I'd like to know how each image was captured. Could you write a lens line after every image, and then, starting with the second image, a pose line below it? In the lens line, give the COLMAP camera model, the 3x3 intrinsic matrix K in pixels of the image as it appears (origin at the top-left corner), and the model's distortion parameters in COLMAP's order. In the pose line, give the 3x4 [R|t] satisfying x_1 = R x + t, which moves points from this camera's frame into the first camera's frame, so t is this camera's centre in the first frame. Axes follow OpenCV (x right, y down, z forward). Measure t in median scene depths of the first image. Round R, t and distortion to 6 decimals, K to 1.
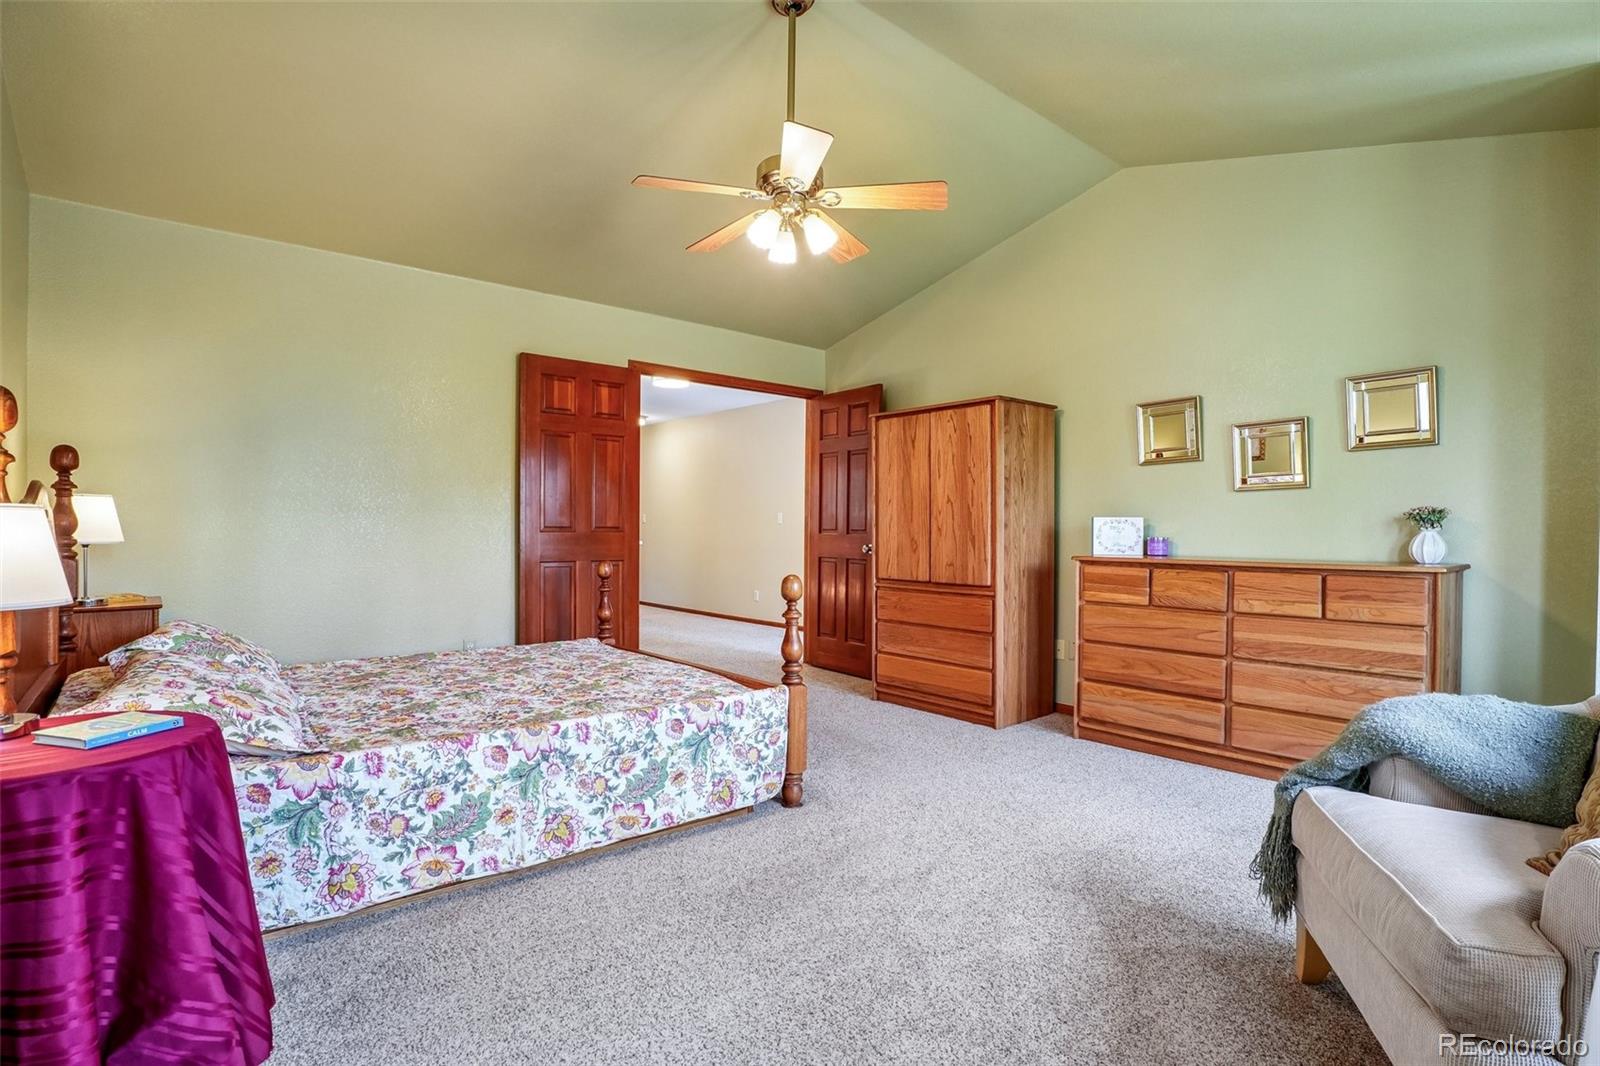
lens RADIAL K [[774.0, 0, 801.6], [0, 774.0, 538.4], [0, 0, 1]] dist [-0.011161, 0.000678]
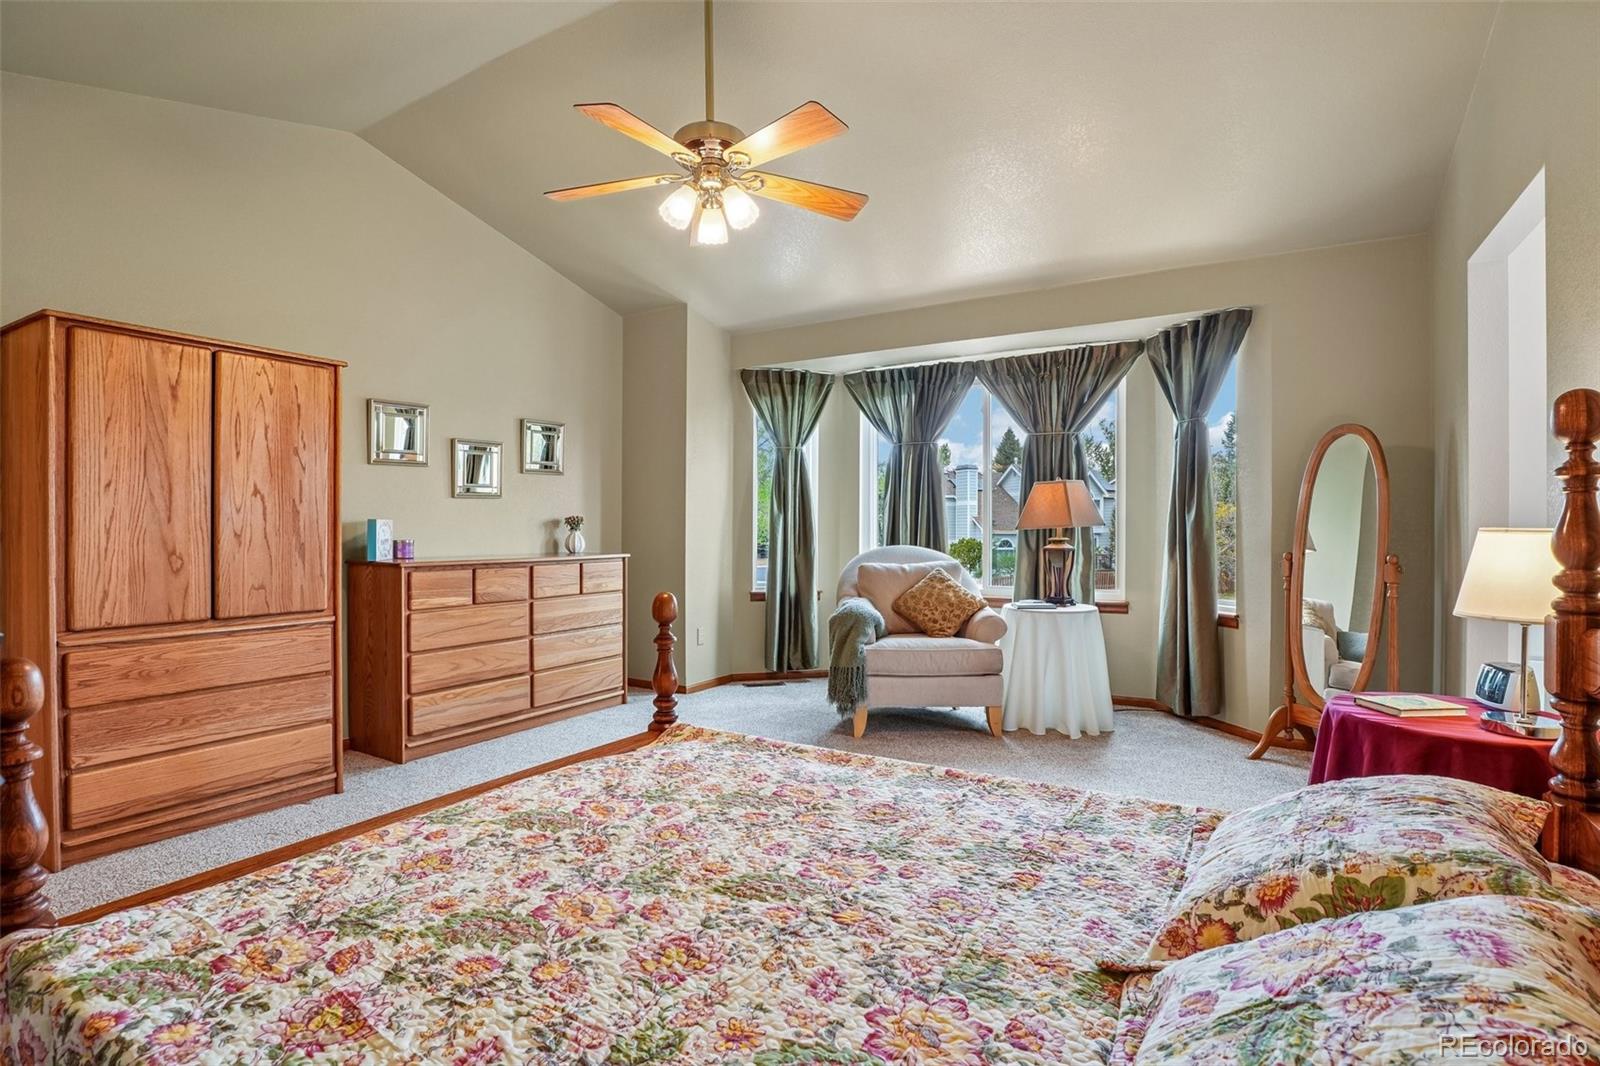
lens RADIAL K [[786.6, 0, 800.0], [0, 786.6, 533.0], [0, 0, 1]] dist [-0.023967, 0.000364]
pose [[-0.304330, -0.005486, 0.952551, -0.678141], [0.015143, 0.999829, 0.010597, -0.014995], [-0.952446, 0.017650, -0.304195, 0.854364]]
